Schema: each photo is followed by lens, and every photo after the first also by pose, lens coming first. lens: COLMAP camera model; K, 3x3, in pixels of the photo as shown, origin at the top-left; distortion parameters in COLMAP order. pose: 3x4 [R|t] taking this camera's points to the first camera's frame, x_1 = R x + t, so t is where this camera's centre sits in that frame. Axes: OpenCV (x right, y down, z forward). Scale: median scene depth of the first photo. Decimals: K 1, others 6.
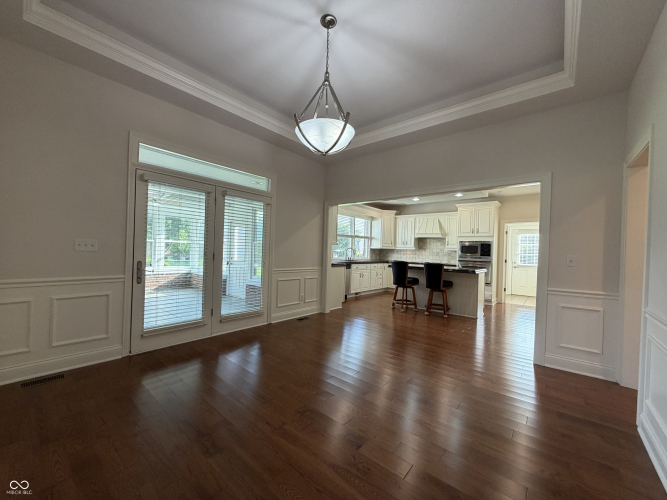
lens RADIAL K [[266.5, 0, 332.7], [0, 266.5, 250.7], [0, 0, 1]] dist [0.000946, 0.000174]
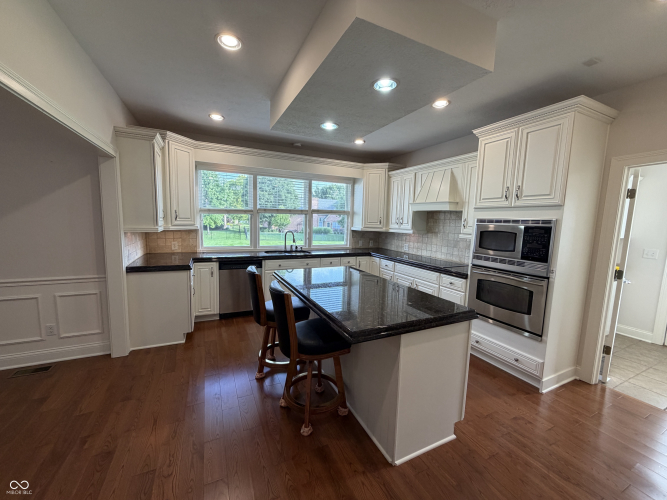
lens RADIAL K [[266.5, 0, 332.5], [0, 266.5, 250.9], [0, 0, 1]] dist [0.000946, 0.000174]
pose [[0.910020, 0.040564, -0.412576, 0.413931], [0.001999, 0.994760, 0.102215, -0.027927], [0.414560, -0.093842, 0.905170, 0.484034]]
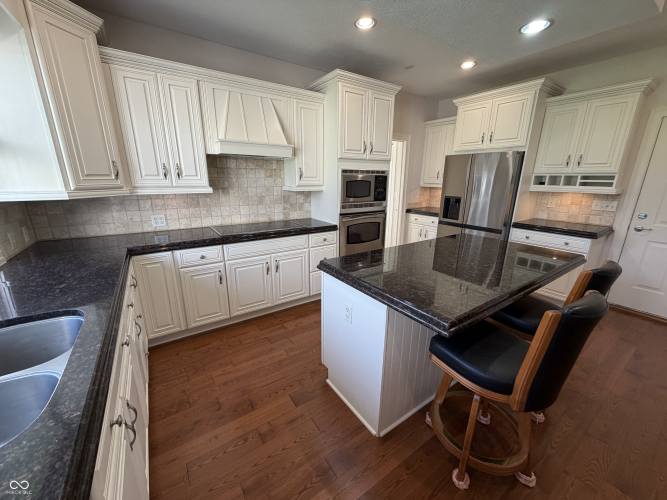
lens RADIAL K [[266.5, 0, 336.3], [0, 266.5, 250.0], [0, 0, 1]] dist [0.000946, 0.000174]
pose [[0.270798, -0.284322, 0.919690, 0.034935], [0.002151, 0.955563, 0.294779, -0.036571], [-0.962634, -0.077847, 0.259376, 0.827749]]
